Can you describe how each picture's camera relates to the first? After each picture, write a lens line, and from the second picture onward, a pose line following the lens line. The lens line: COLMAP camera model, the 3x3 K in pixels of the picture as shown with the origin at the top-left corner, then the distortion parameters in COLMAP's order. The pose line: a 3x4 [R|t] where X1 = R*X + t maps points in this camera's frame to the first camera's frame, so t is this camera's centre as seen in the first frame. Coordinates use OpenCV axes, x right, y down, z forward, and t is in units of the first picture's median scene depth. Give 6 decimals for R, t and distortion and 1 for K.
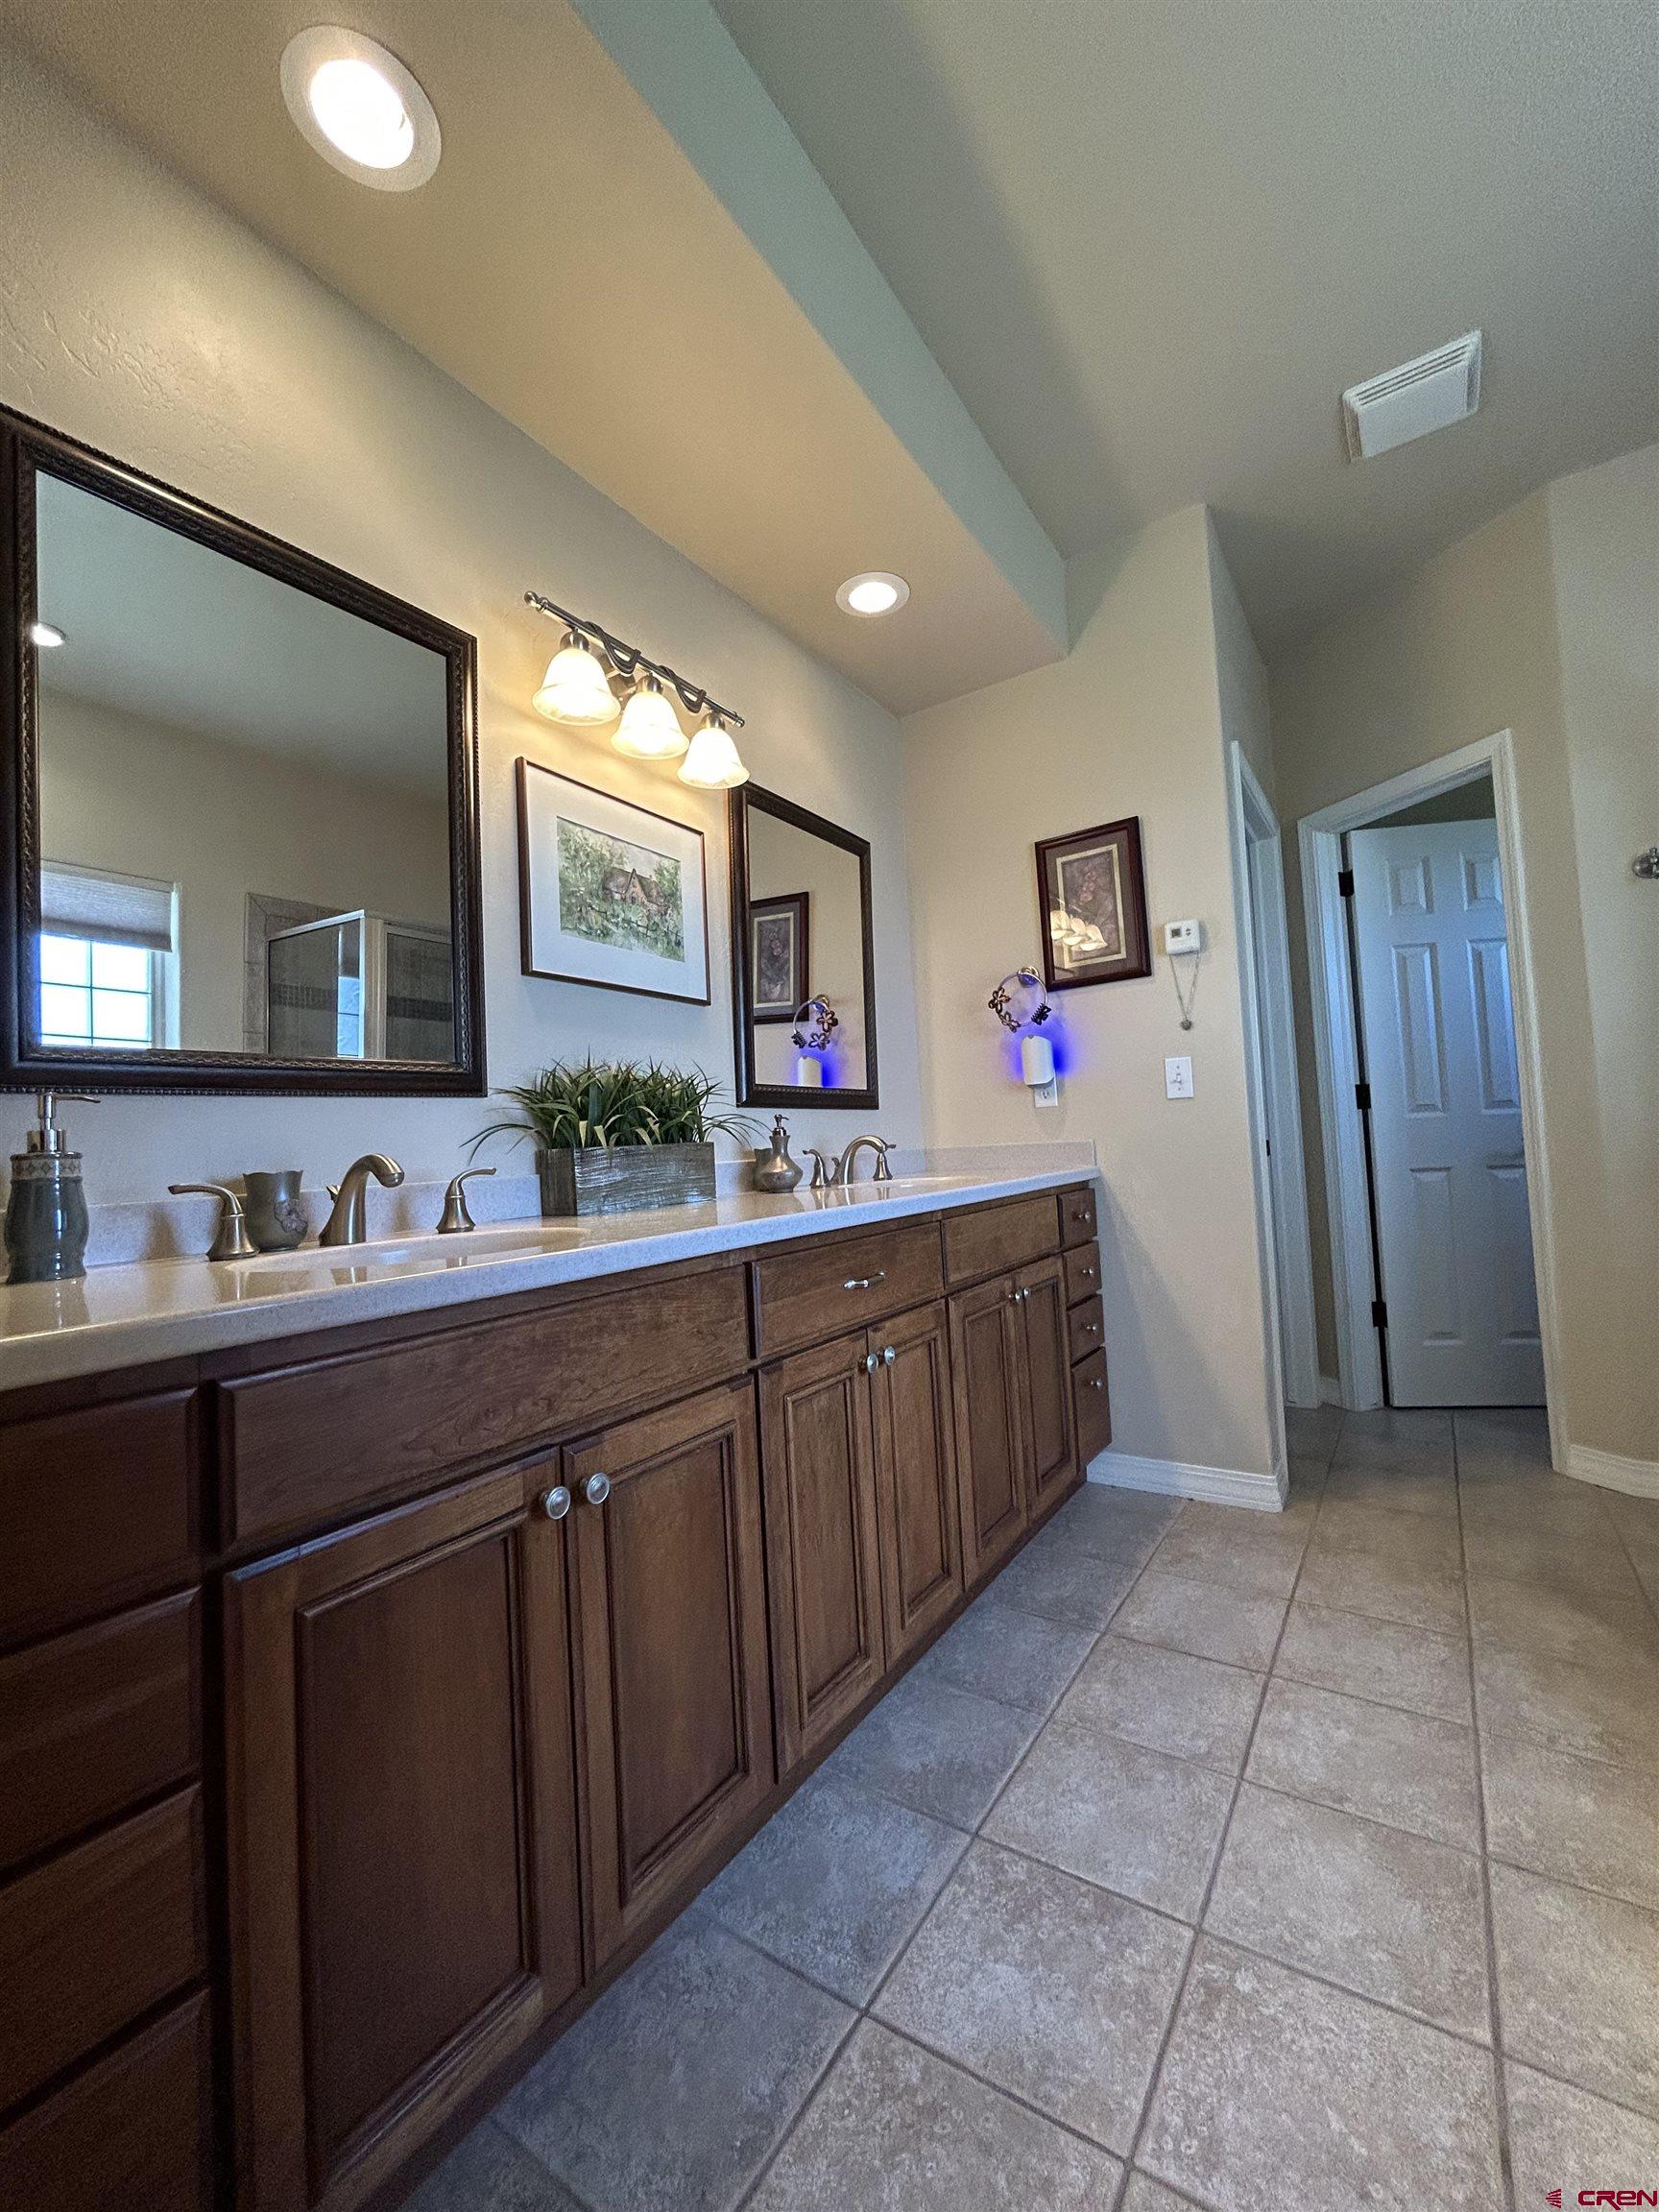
lens RADIAL K [[890.2, 0, 836.3], [0, 890.2, 1105.8], [0, 0, 1]] dist [0.001472, -0.002212]
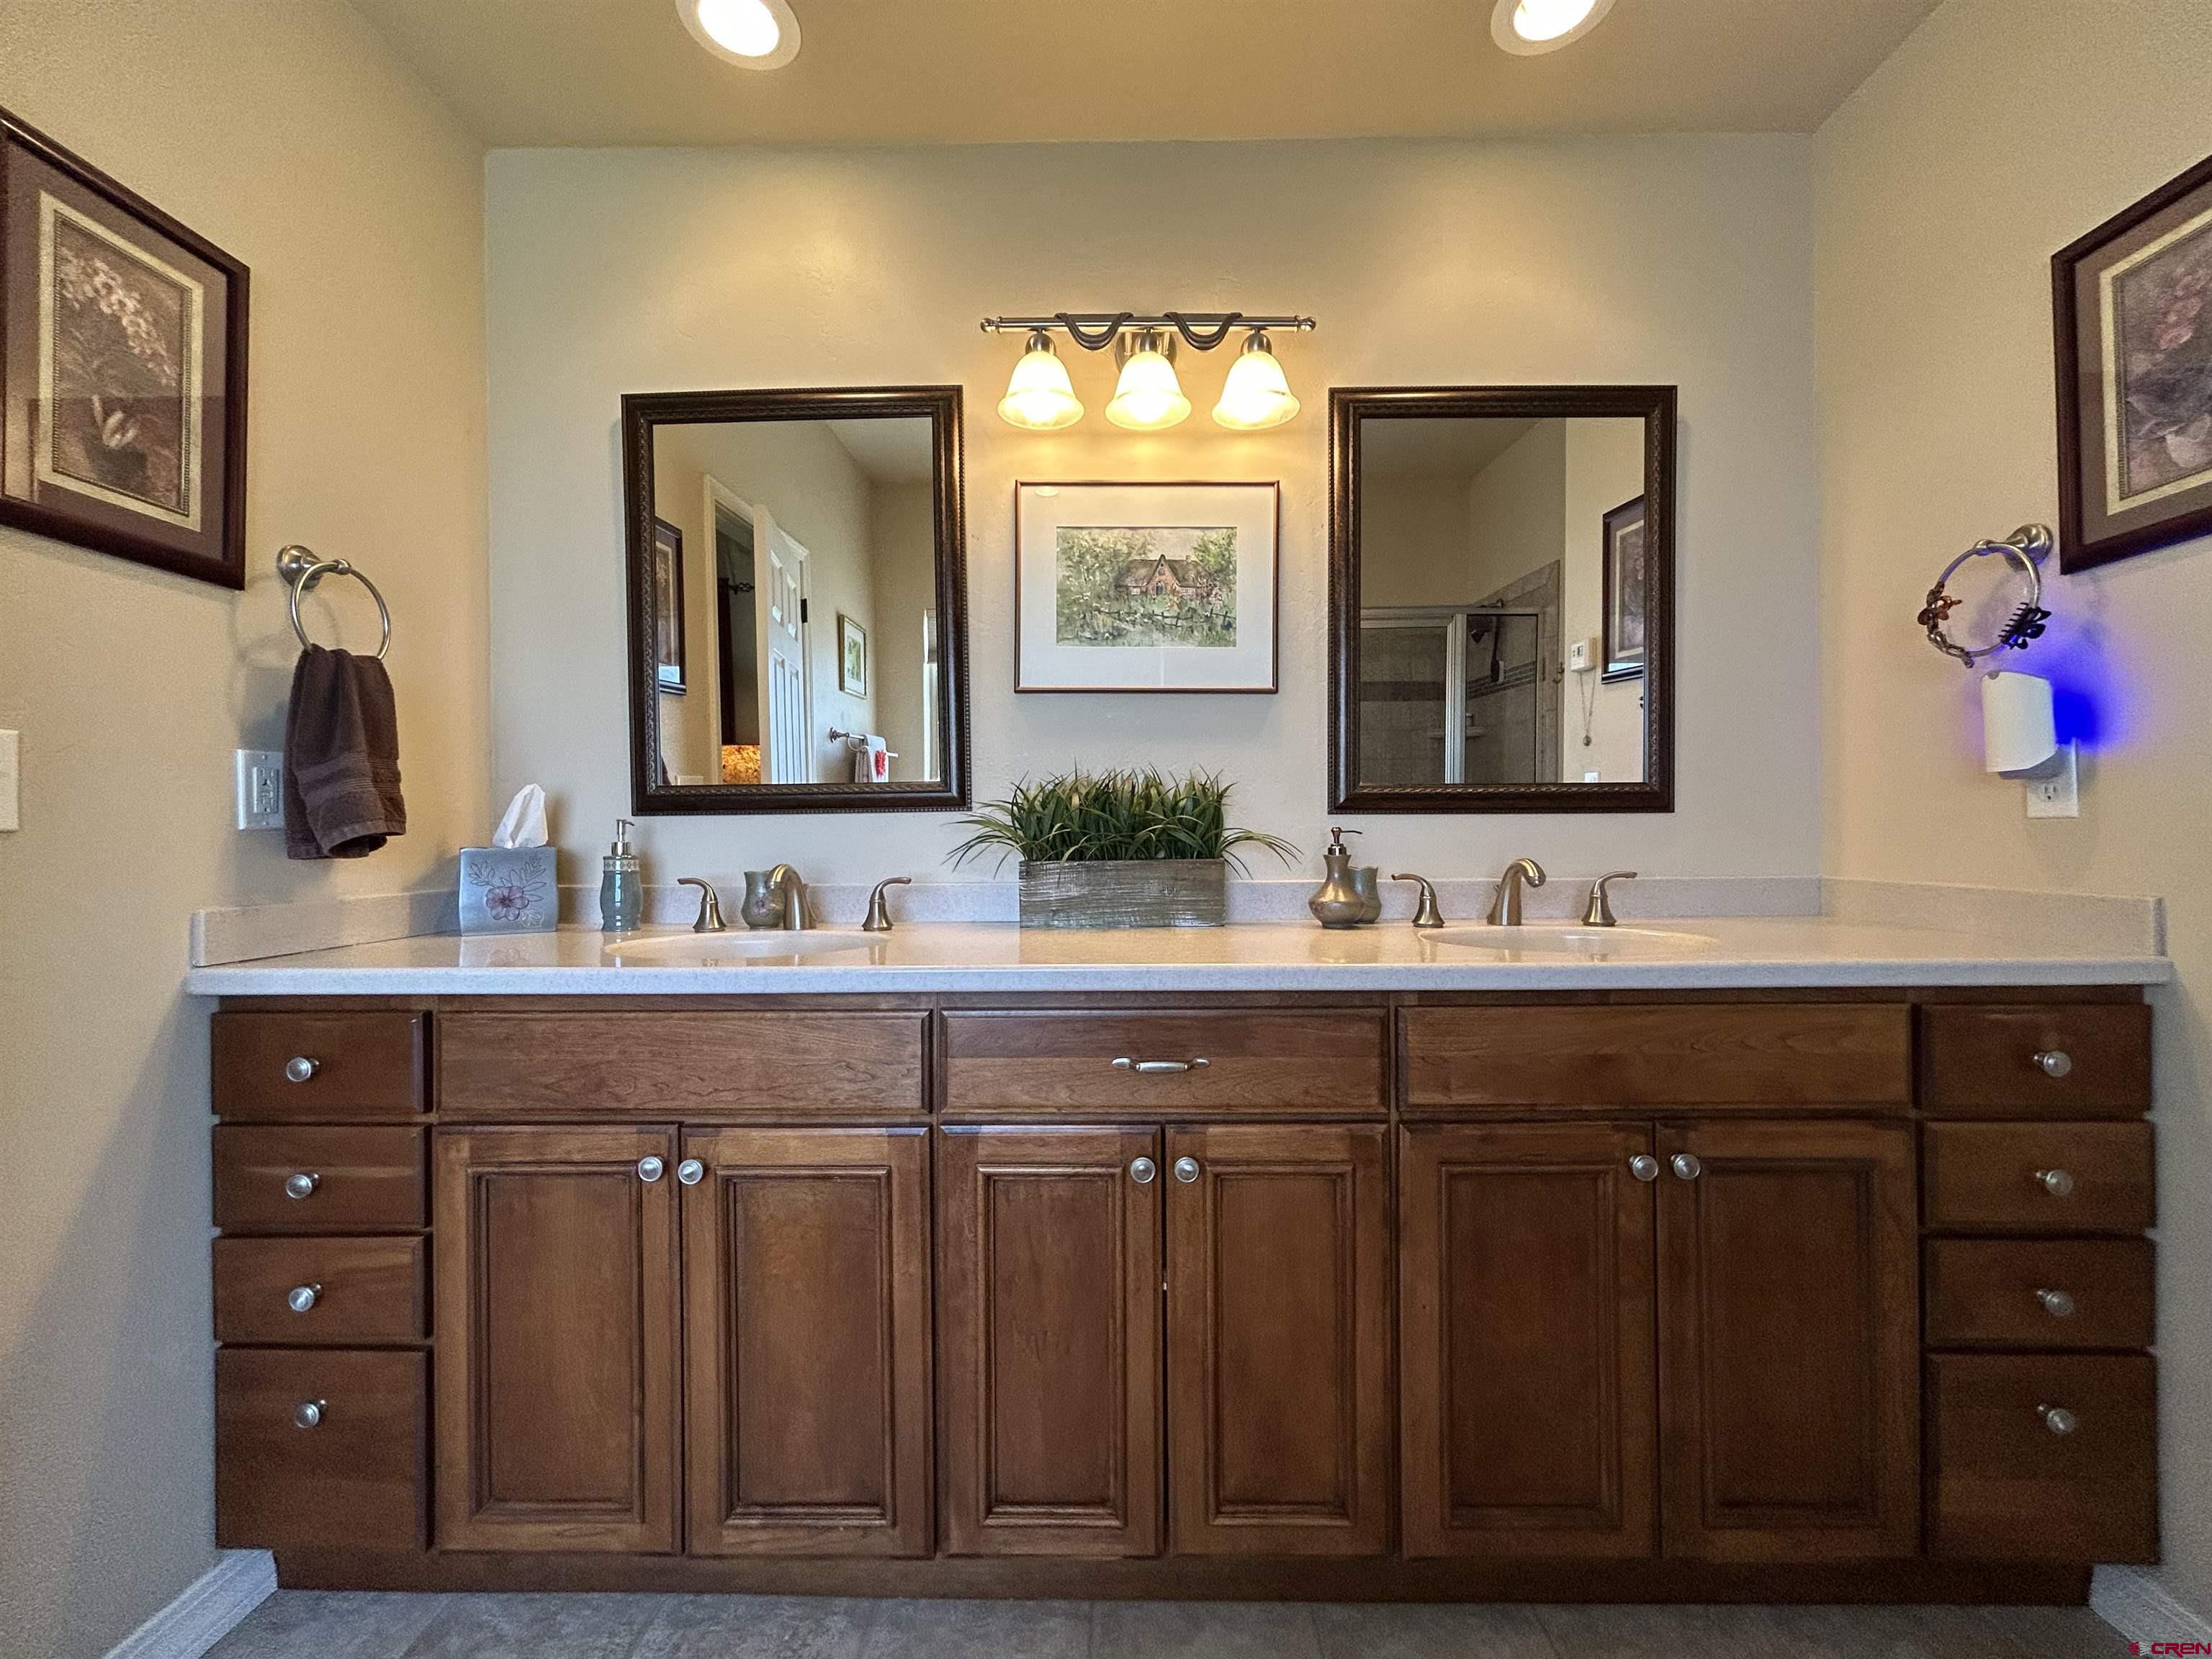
lens RADIAL K [[890.2, 0, 1113.5], [0, 890.2, 835.0], [0, 0, 1]] dist [0.001472, -0.002212]
pose [[0.542410, 0.051448, -0.838537, 0.529113], [0.016889, 0.997254, 0.072111, -0.047057], [0.839944, -0.053276, 0.540052, 0.455240]]
